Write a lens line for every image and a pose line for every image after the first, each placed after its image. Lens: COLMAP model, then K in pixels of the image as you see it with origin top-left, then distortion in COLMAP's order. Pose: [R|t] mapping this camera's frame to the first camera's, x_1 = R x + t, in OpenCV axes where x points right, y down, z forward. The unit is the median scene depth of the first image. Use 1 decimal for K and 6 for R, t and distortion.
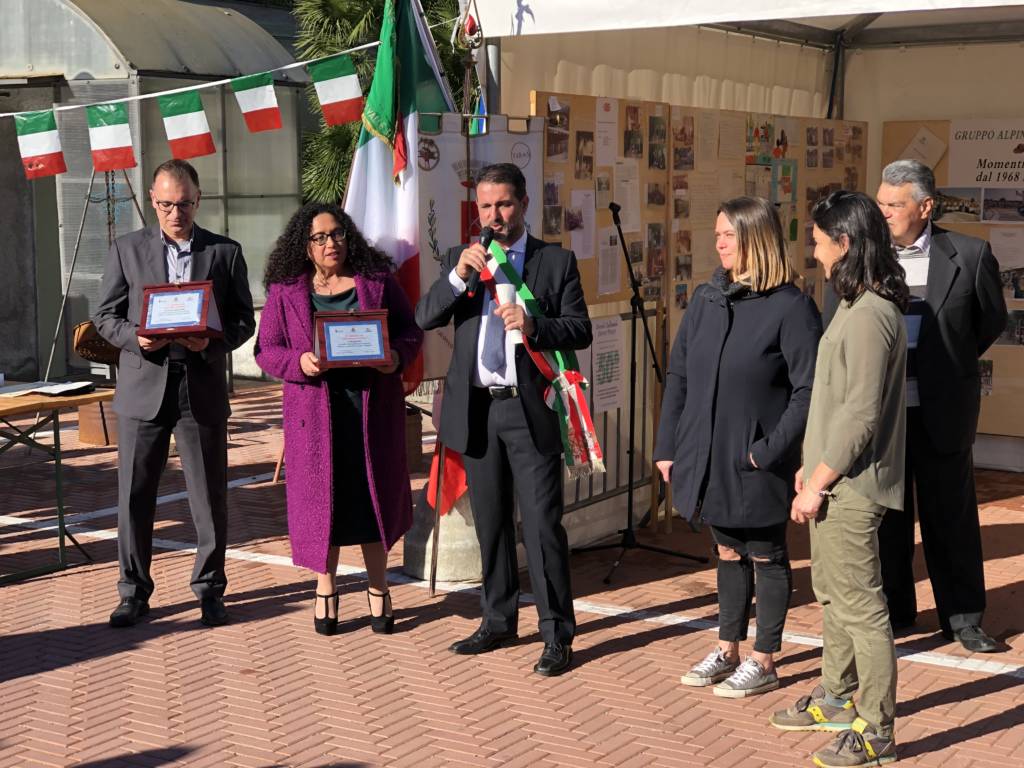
lens RADIAL K [[1698.8, 0, 512.0], [0, 1698.8, 384.0], [0, 0, 1]] dist [0.071168, 0.049919]
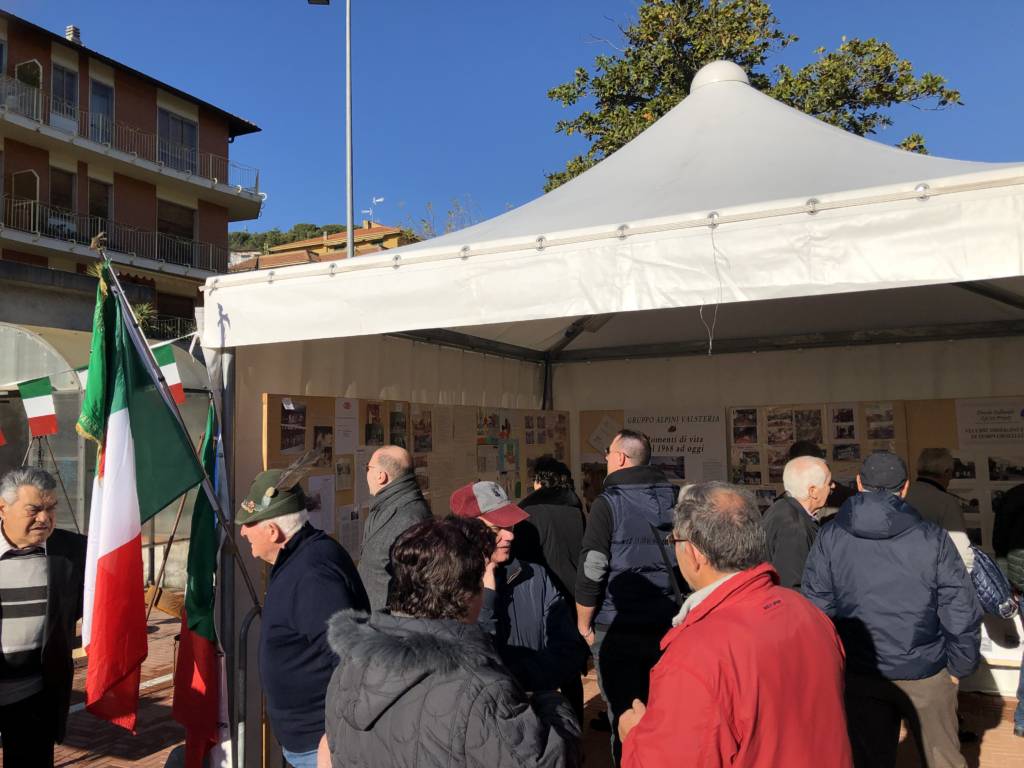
lens RADIAL K [[842.4, 0, 498.2], [0, 842.4, 376.9], [0, 0, 1]] dist [0.070192, -0.090906]
pose [[0.995132, -0.012369, 0.097770, 0.101751], [0.030520, 0.981998, -0.186408, -0.065166], [-0.093704, 0.188485, 0.977595, 0.385449]]
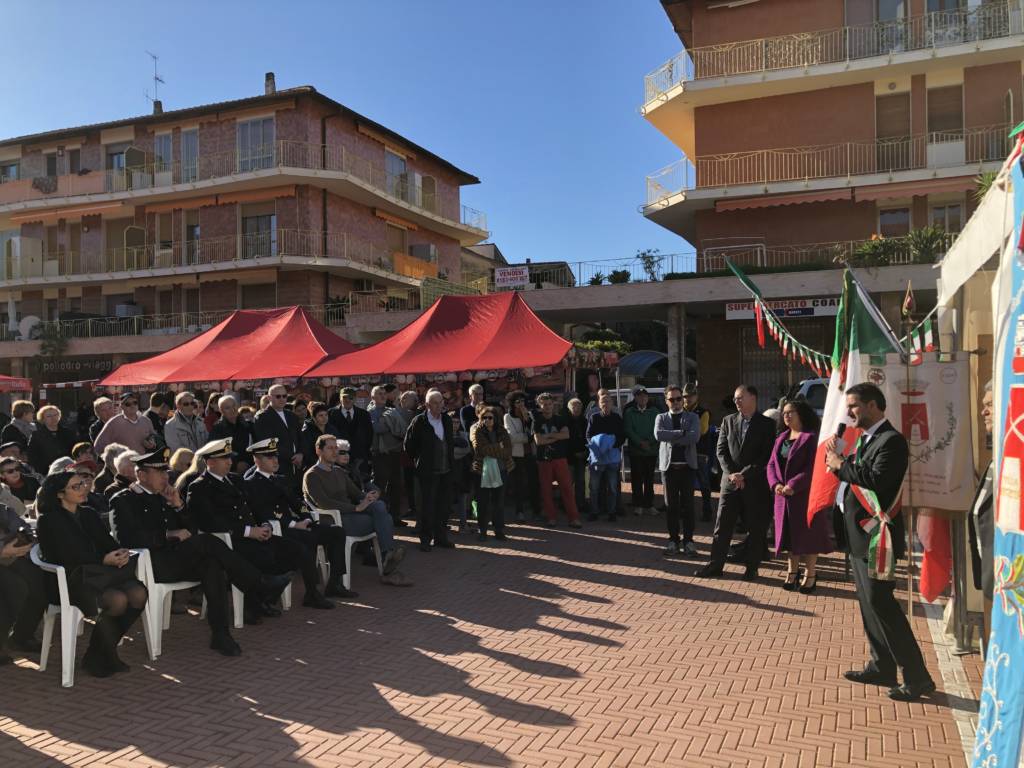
lens RADIAL K [[810.7, 0, 512.0], [0, 810.7, 384.0], [0, 0, 1]] dist [0.066456, 0.000349]
pose [[0.174558, -0.007506, -0.984618, 0.622663], [-0.100630, 0.994599, -0.025422, -0.057641], [0.979491, 0.103520, 0.172860, 0.408527]]
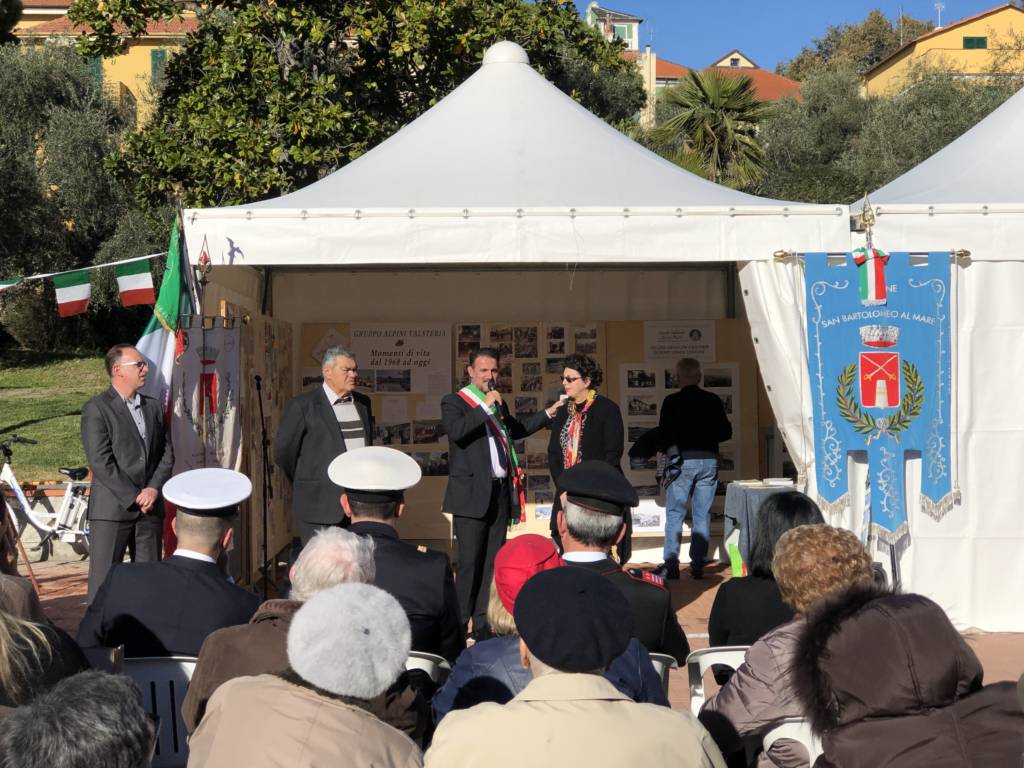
lens RADIAL K [[1707.5, 0, 512.0], [0, 1707.5, 384.0], [0, 0, 1]] dist [-0.020209, 0.058136]
pose [[0.834293, -0.008178, 0.551261, -0.543991], [0.071764, 0.992994, -0.093878, 0.053321], [-0.546631, 0.117883, 0.829035, -0.334489]]
